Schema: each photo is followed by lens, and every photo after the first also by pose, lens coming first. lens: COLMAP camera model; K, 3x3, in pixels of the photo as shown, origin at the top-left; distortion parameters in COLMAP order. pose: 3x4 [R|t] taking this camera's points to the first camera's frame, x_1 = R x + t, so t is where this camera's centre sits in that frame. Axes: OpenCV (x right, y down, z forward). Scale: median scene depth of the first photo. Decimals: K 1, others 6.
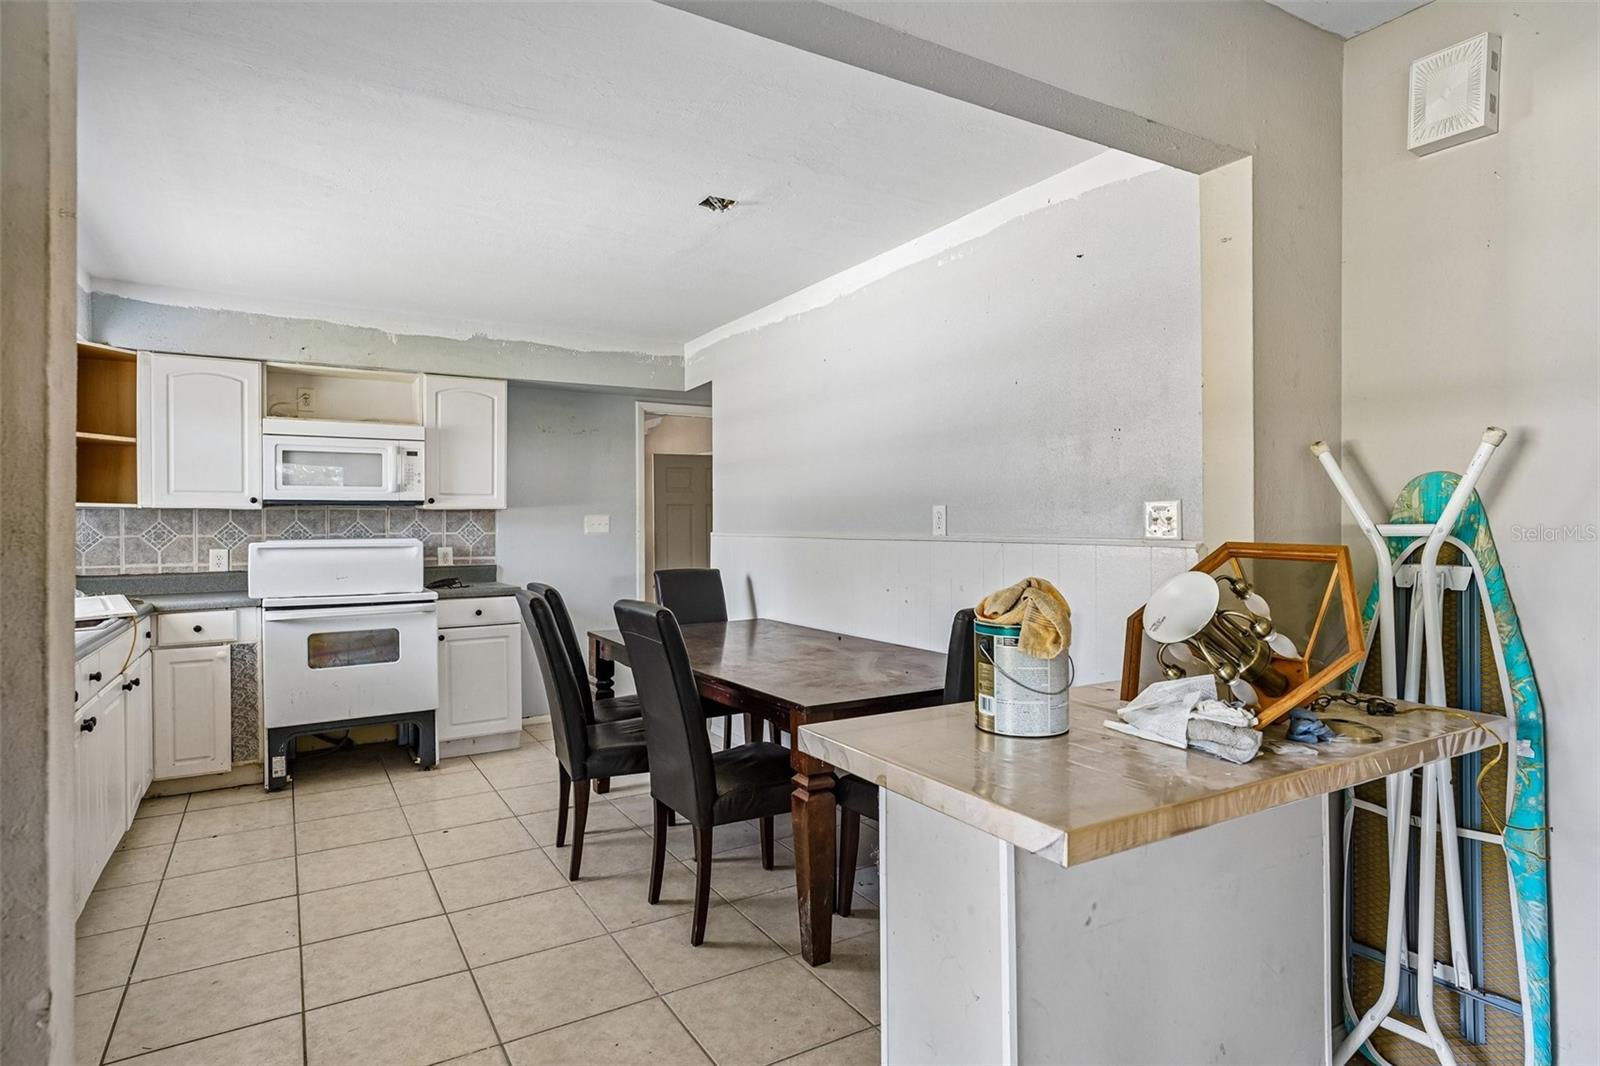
lens RADIAL K [[884.7, 0, 802.6], [0, 884.7, 518.2], [0, 0, 1]] dist [0.000785, -0.000449]
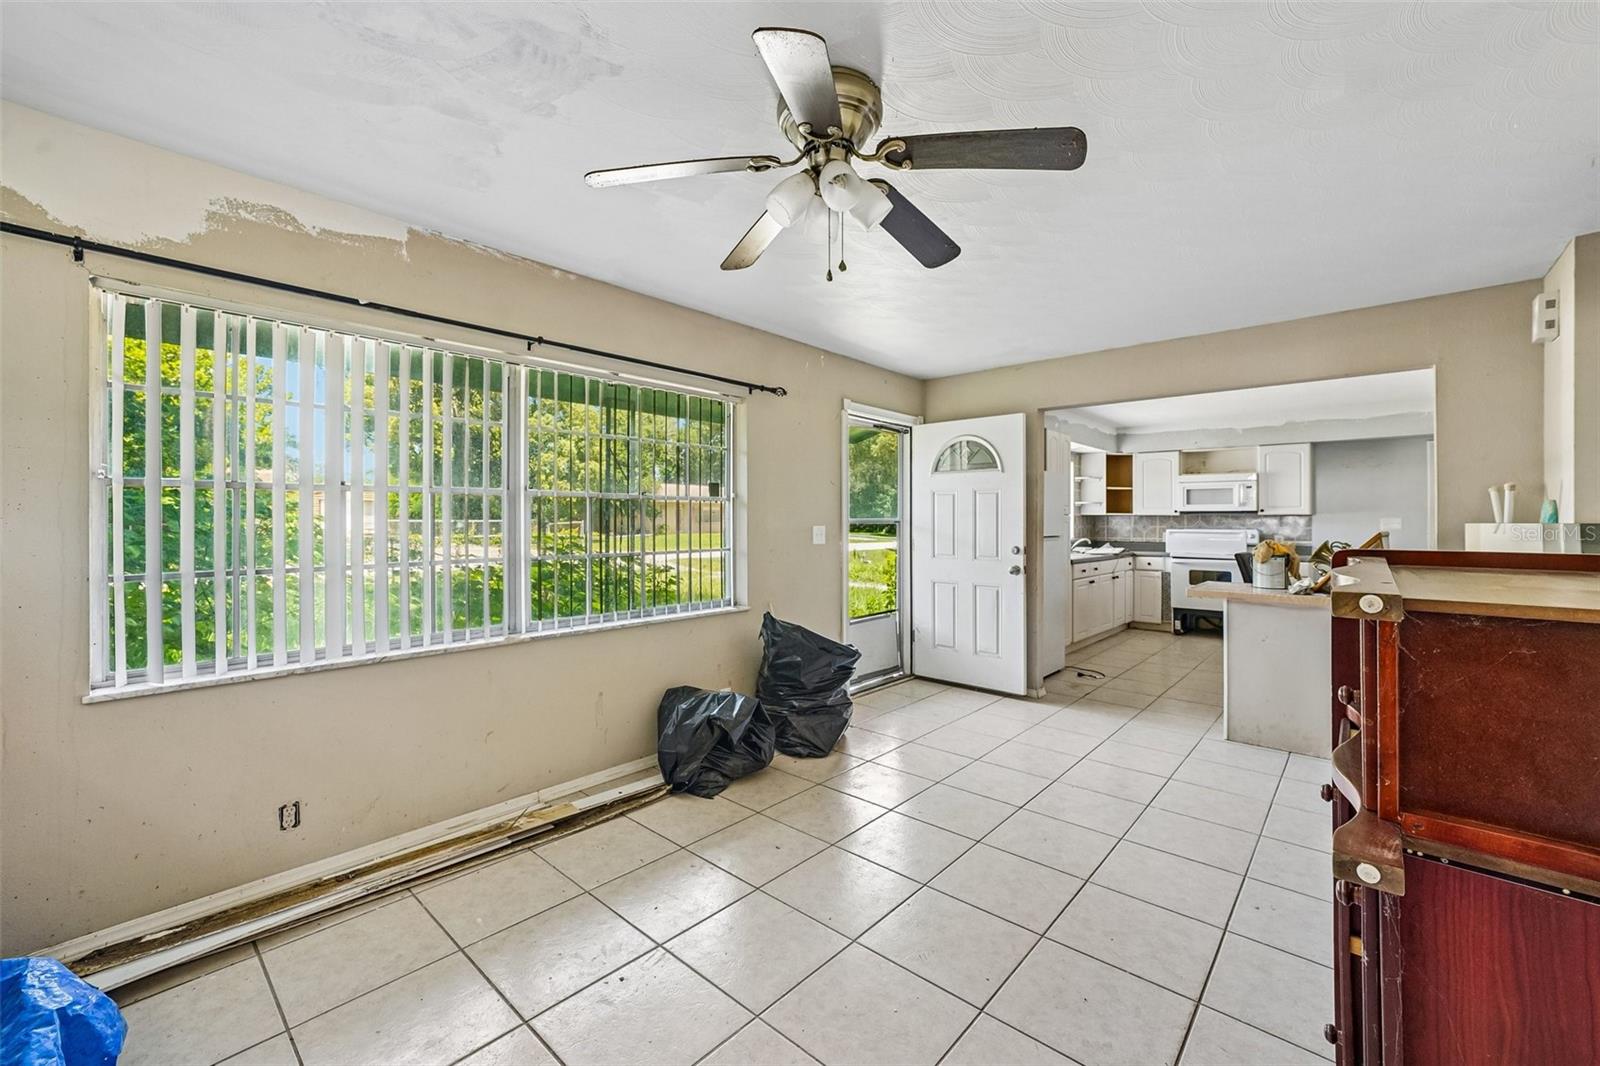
lens RADIAL K [[647.2, 0, 801.6], [0, 647.2, 522.0], [0, 0, 1]] dist [-0.000093, -0.000010]
pose [[0.291522, 0.005398, -0.956549, 0.744016], [-0.000156, 0.999984, 0.005595, -0.002141], [0.956564, -0.001482, 0.291518, -0.445863]]
